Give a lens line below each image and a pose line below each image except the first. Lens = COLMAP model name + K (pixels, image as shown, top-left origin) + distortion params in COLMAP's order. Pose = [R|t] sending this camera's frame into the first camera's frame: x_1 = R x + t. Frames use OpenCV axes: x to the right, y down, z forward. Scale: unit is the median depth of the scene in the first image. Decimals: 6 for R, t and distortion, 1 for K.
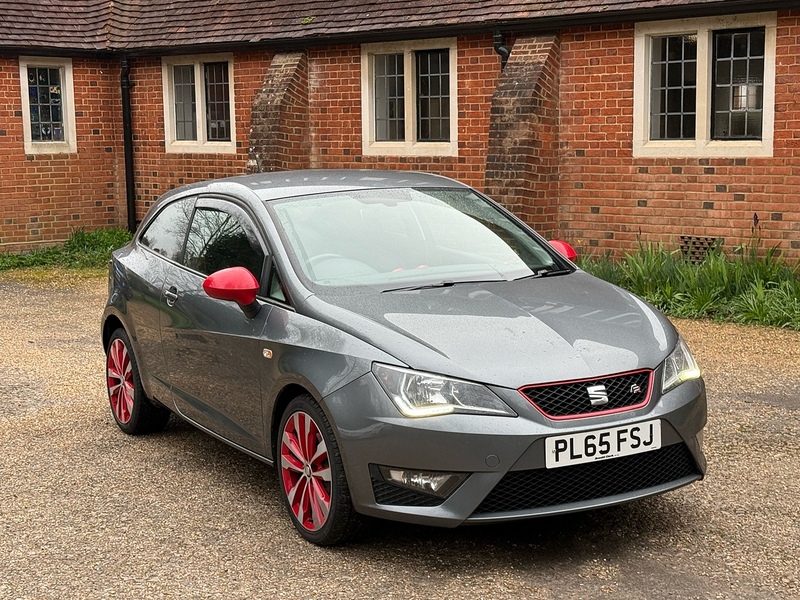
lens RADIAL K [[1331.2, 0, 400.0], [0, 1331.2, 300.0], [0, 0, 1]] dist [0.149734, -0.148911]
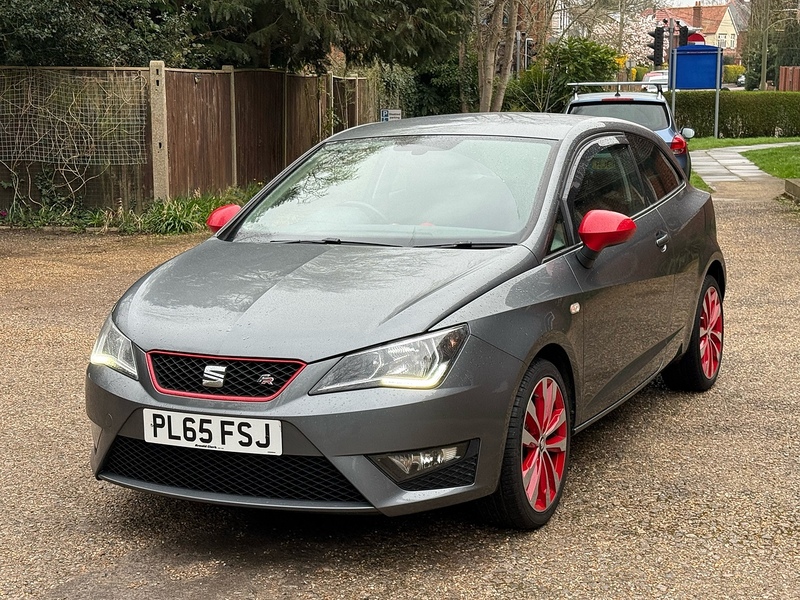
lens RADIAL K [[1331.2, 0, 400.0], [0, 1331.2, 300.0], [0, 0, 1]] dist [0.149734, -0.148911]
pose [[0.594117, 0.140593, -0.791997, 0.783435], [-0.104361, 0.989757, 0.097412, -0.065783], [0.797580, 0.024779, 0.602704, 0.491384]]
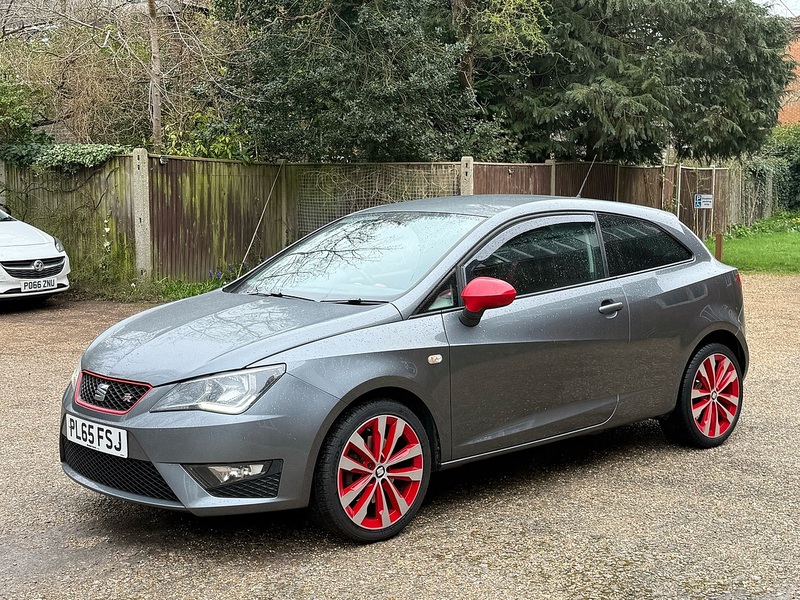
lens RADIAL K [[1075.2, 0, 400.0], [0, 1075.2, 300.0], [0, 0, 1]] dist [0.129170, -0.007237]
pose [[0.247389, 0.122364, -0.961159, 0.939531], [-0.117869, 0.988427, 0.095498, -0.107251], [0.961720, 0.089666, 0.258948, 0.862629]]
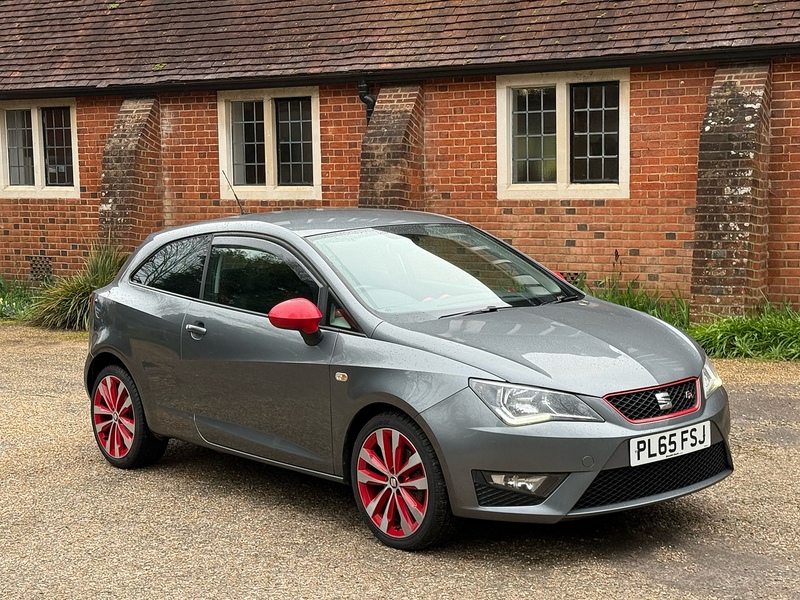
lens RADIAL K [[1331.2, 0, 400.0], [0, 1331.2, 300.0], [0, 0, 1]] dist [0.149734, -0.148911]
pose [[0.979839, -0.021450, 0.198636, -0.256986], [0.028342, 0.999089, -0.031917, 0.013318], [-0.197770, 0.036903, 0.979554, -0.066484]]
